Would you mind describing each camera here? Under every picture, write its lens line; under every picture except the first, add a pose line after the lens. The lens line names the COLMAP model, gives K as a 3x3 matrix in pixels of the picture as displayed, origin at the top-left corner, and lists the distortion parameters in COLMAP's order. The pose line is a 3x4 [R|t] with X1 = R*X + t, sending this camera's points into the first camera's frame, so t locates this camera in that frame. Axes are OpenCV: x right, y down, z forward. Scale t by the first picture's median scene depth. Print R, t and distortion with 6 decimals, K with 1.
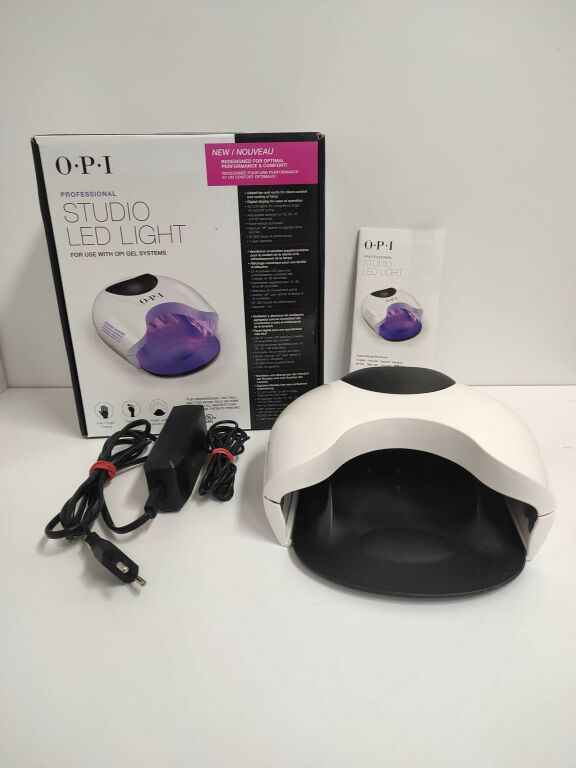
lens RADIAL K [[586.7, 0, 288.0], [0, 586.7, 384.0], [0, 0, 1]] dist [0.062634, 0.000158]
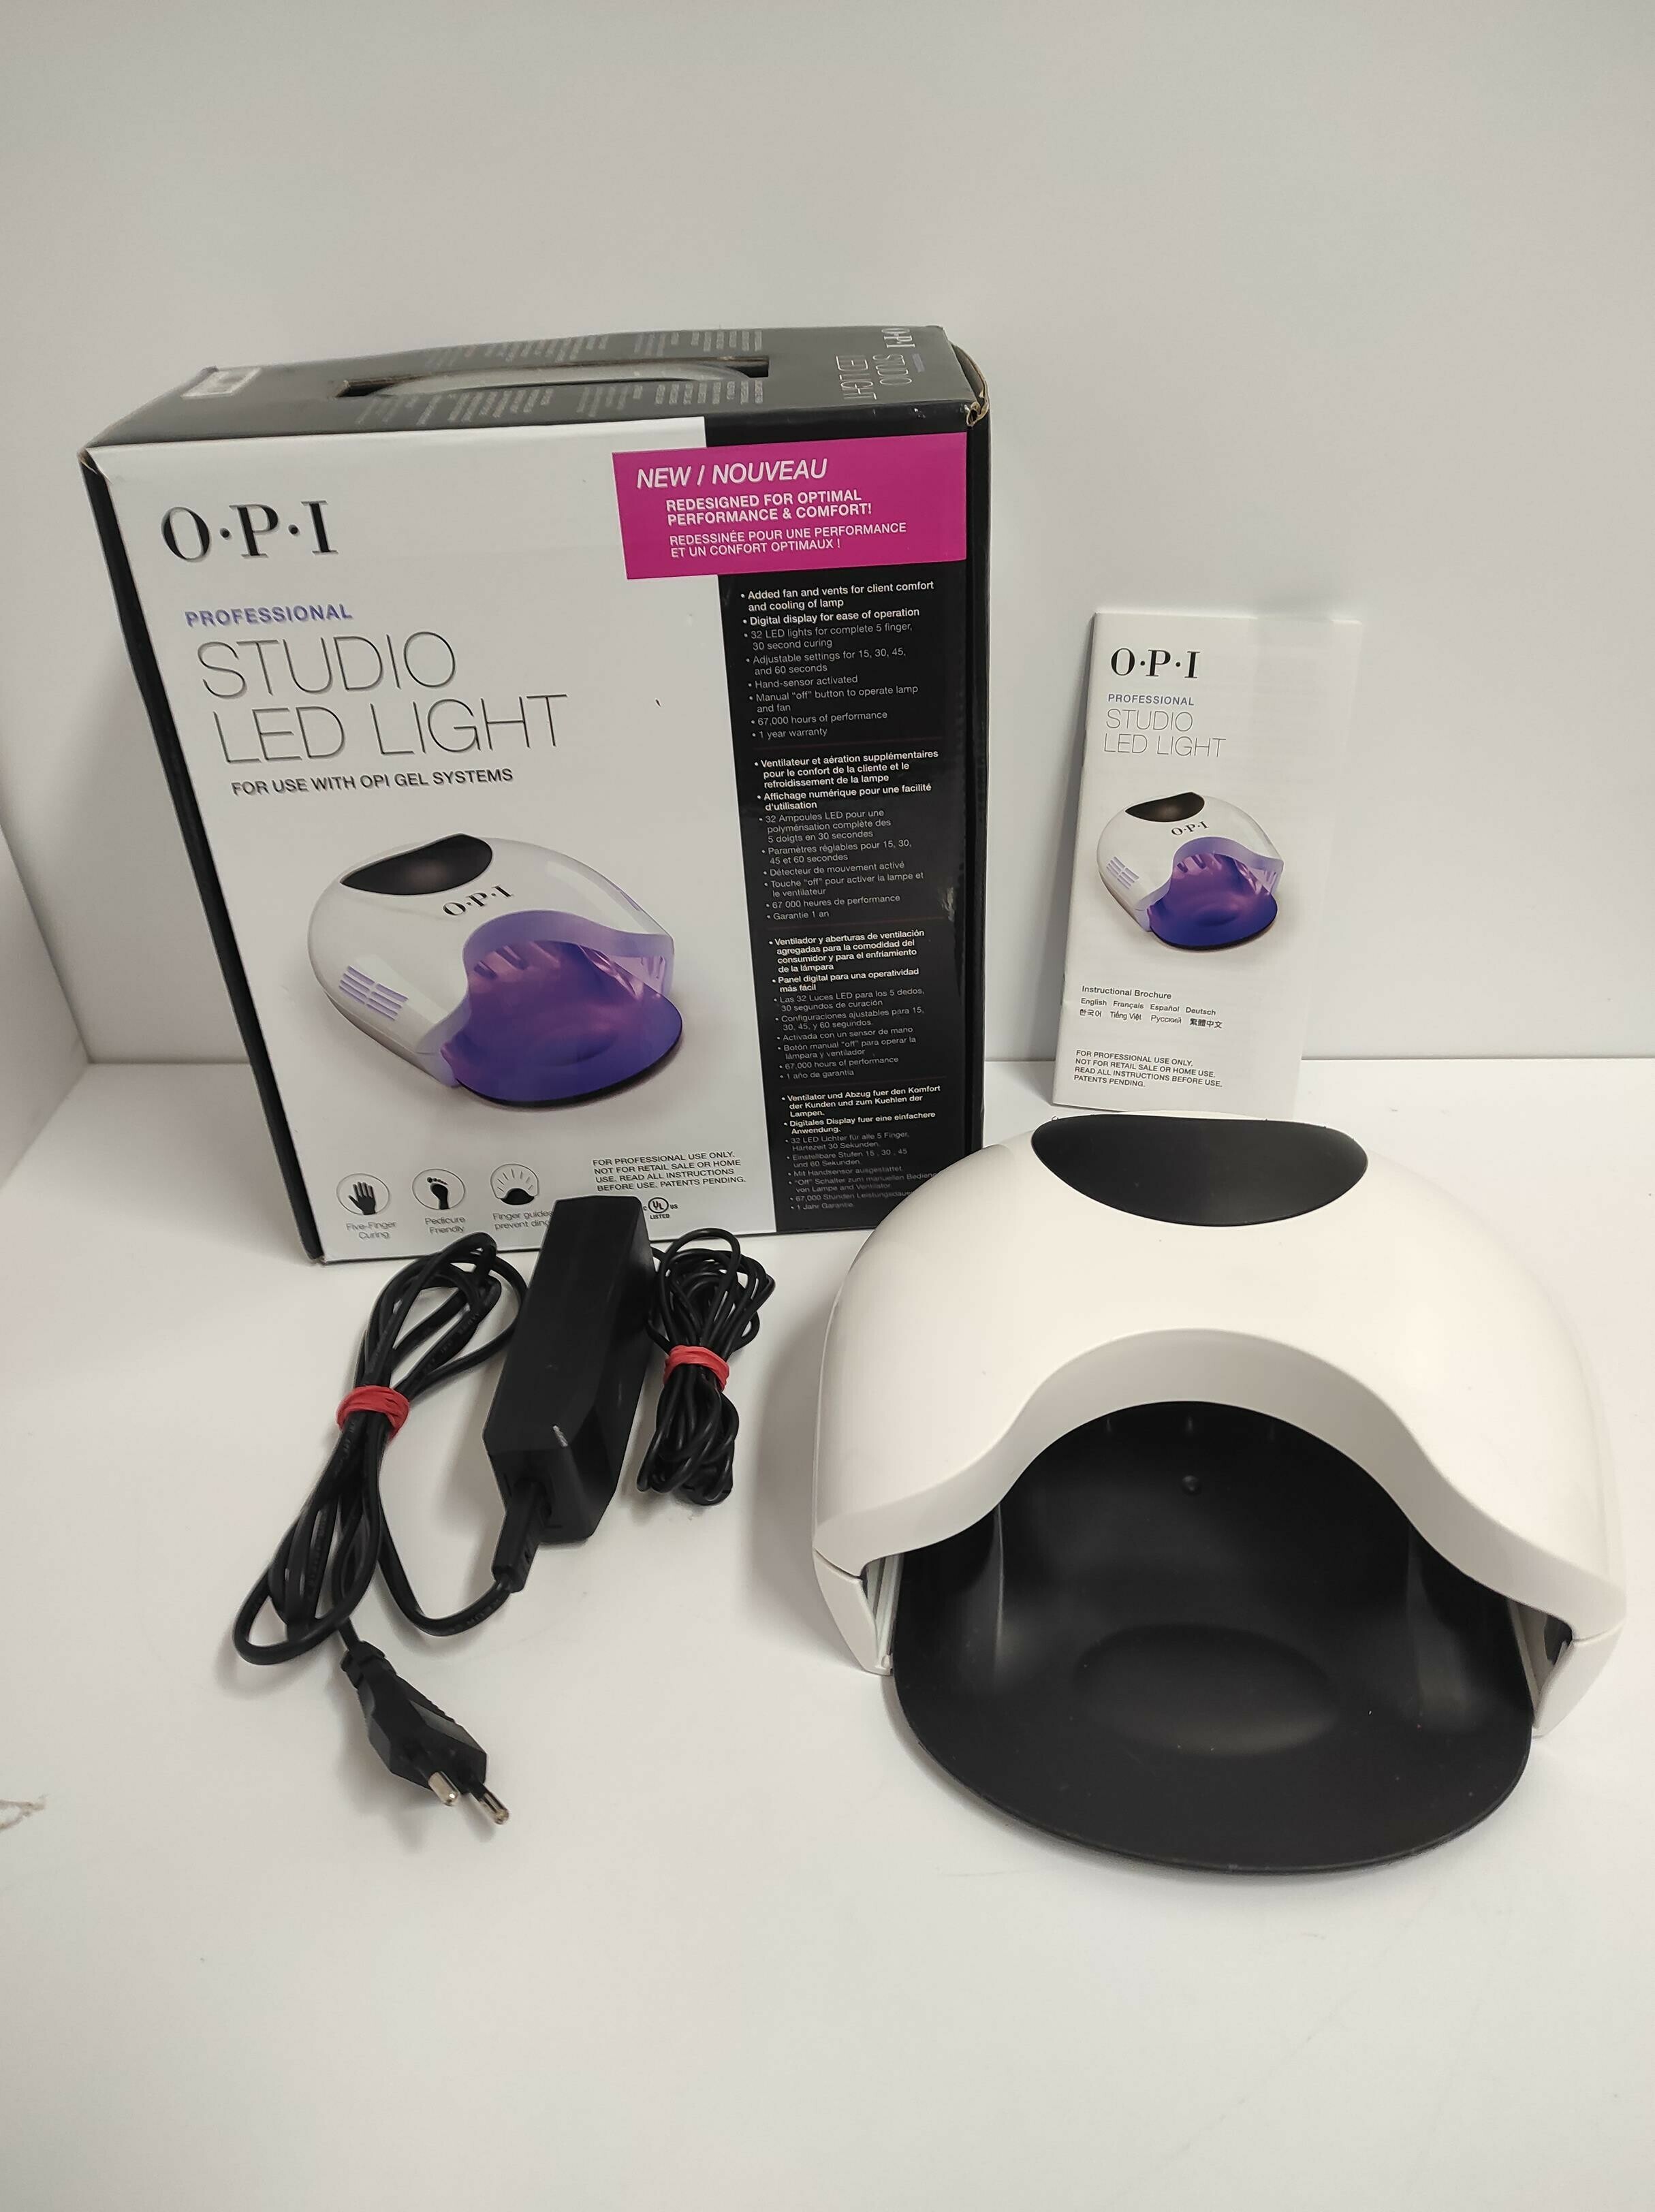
lens RADIAL K [[1679.3, 0, 827.5], [0, 1679.3, 1106.0], [0, 0, 1]] dist [0.063674, 0.001395]
pose [[0.999297, -0.008433, -0.036520, 0.005838], [0.016085, 0.976567, 0.214610, -0.242953], [0.033855, -0.215047, 0.976017, 0.030831]]
